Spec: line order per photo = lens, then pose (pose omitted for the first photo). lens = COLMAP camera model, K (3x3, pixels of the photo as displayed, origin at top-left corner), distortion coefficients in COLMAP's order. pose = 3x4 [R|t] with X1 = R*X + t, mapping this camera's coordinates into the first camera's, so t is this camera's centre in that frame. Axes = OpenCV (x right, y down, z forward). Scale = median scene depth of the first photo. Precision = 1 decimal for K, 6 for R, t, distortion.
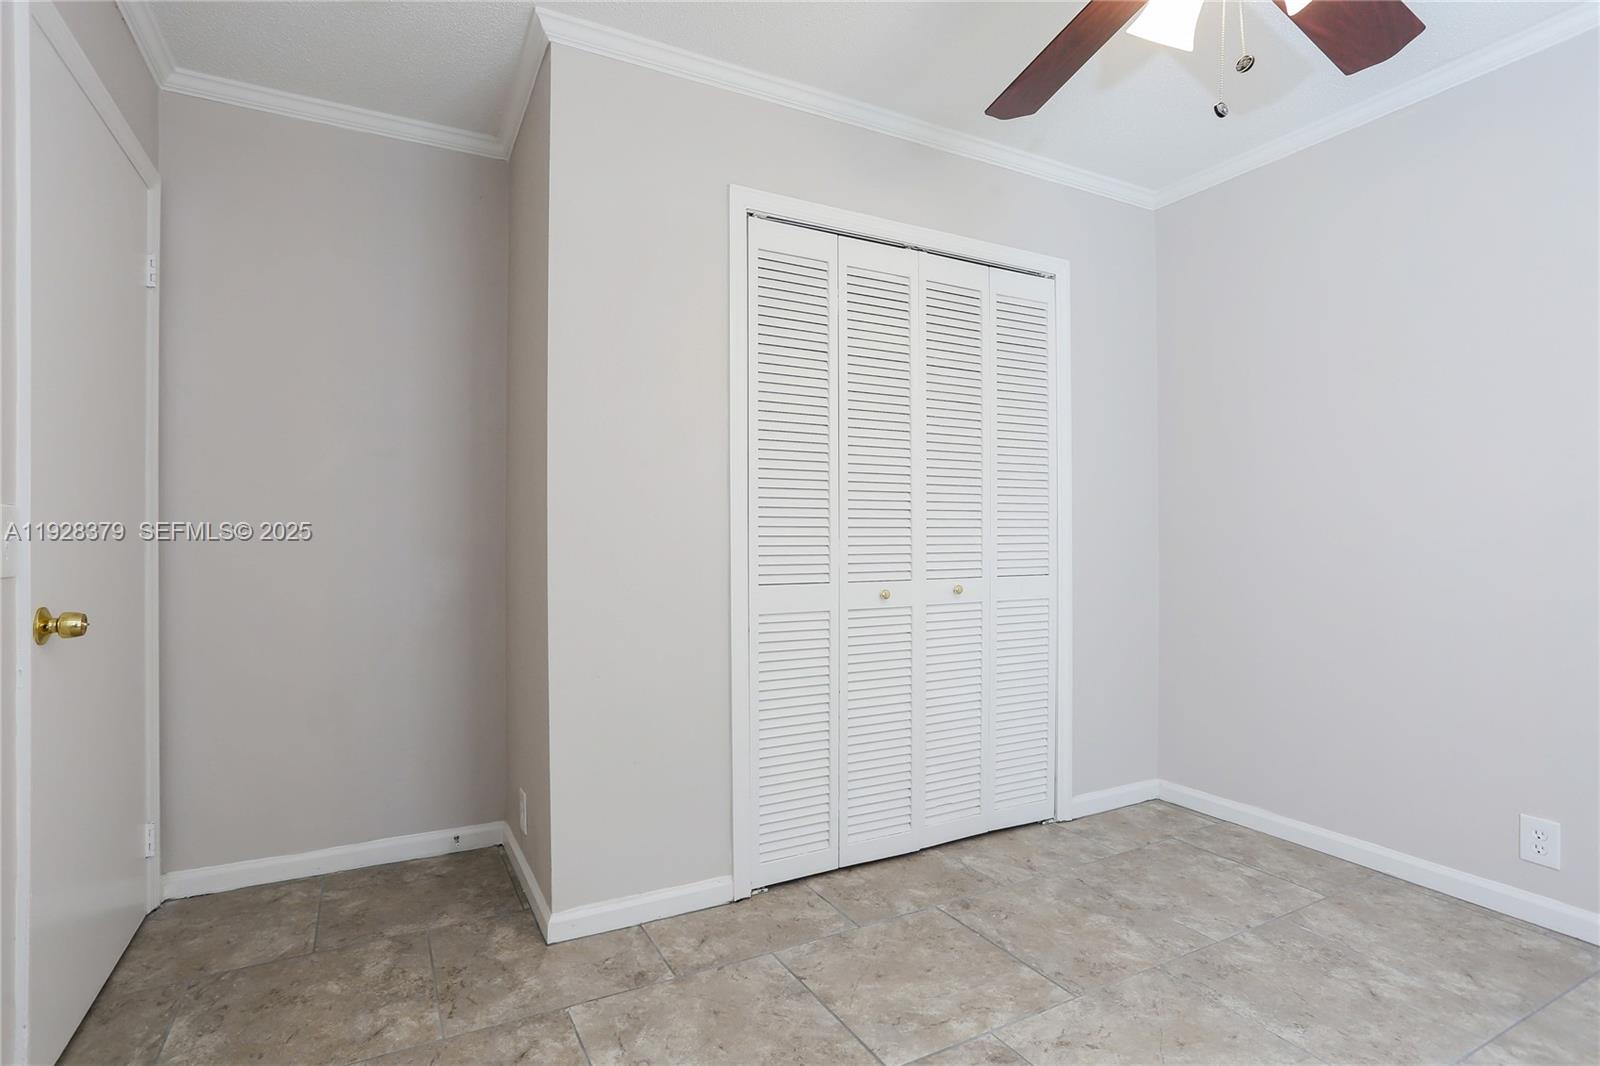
lens RADIAL K [[813.5, 0, 858.2], [0, 813.5, 524.1], [0, 0, 1]] dist [-0.051111, 0.024787]
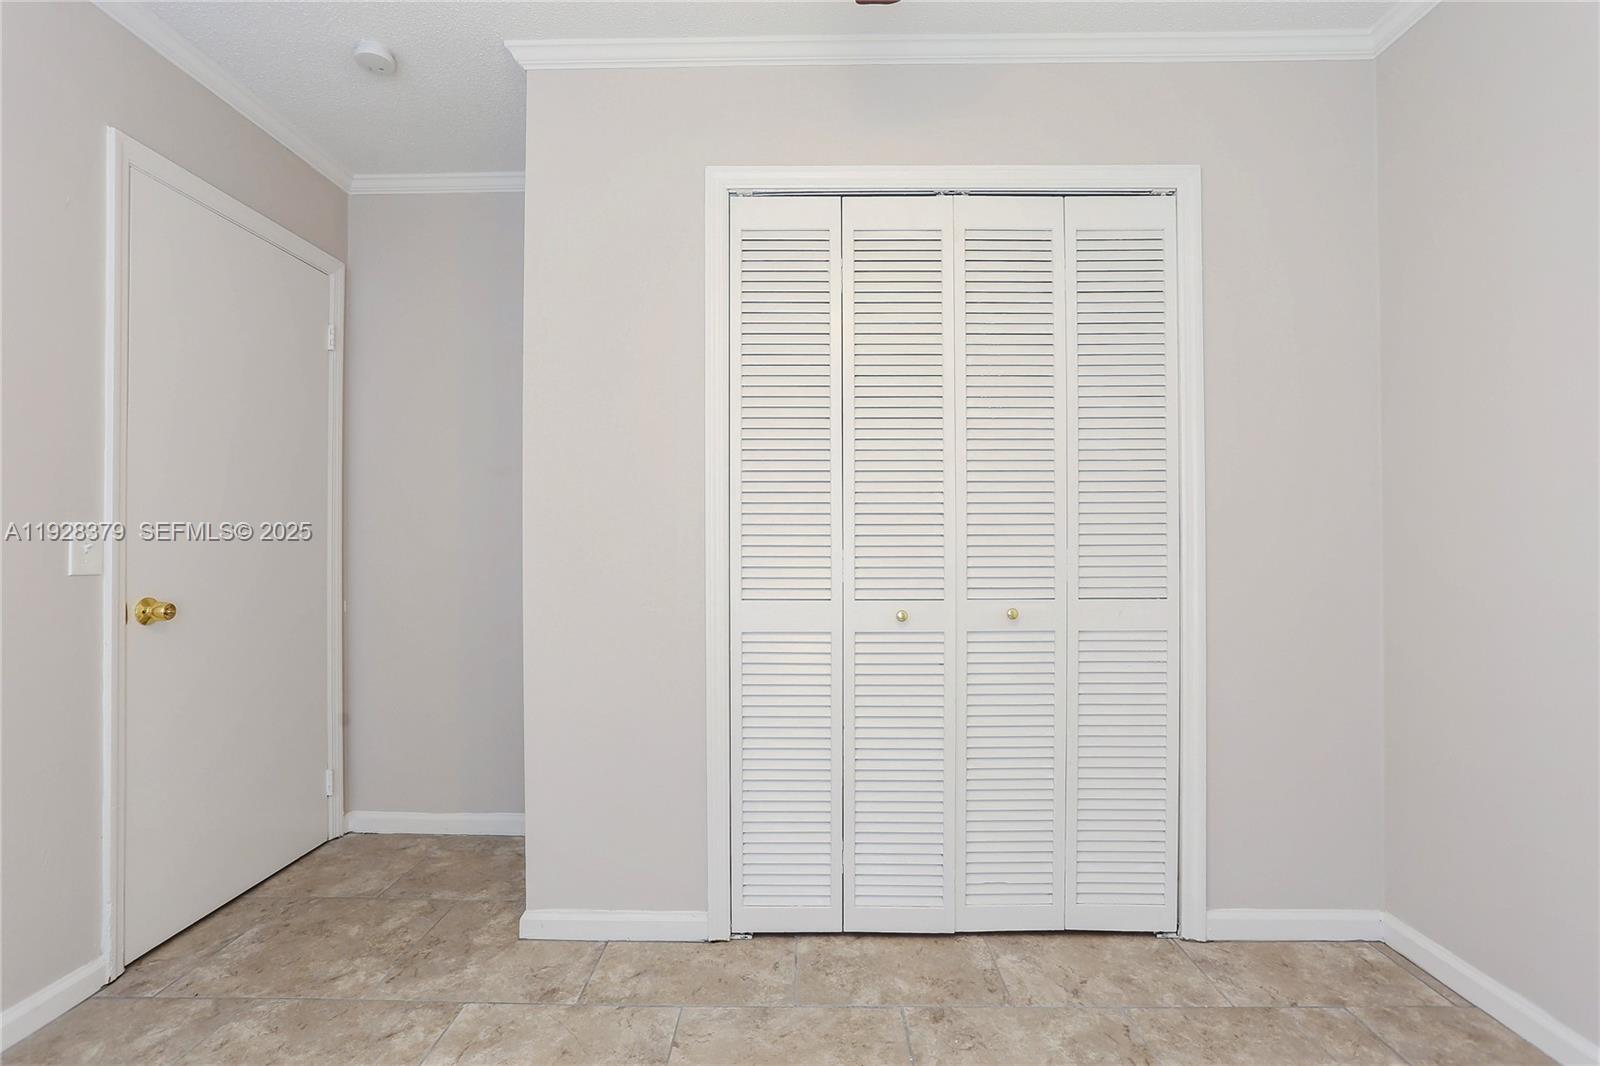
lens RADIAL K [[835.1, 0, 800.0], [0, 835.1, 533.0], [0, 0, 1]] dist [-0.051808, 0.034010]
pose [[0.859358, -0.006643, -0.511332, 0.399355], [0.006233, 0.999977, -0.002516, 0.003392], [0.511337, -0.001025, 0.859380, 0.225183]]
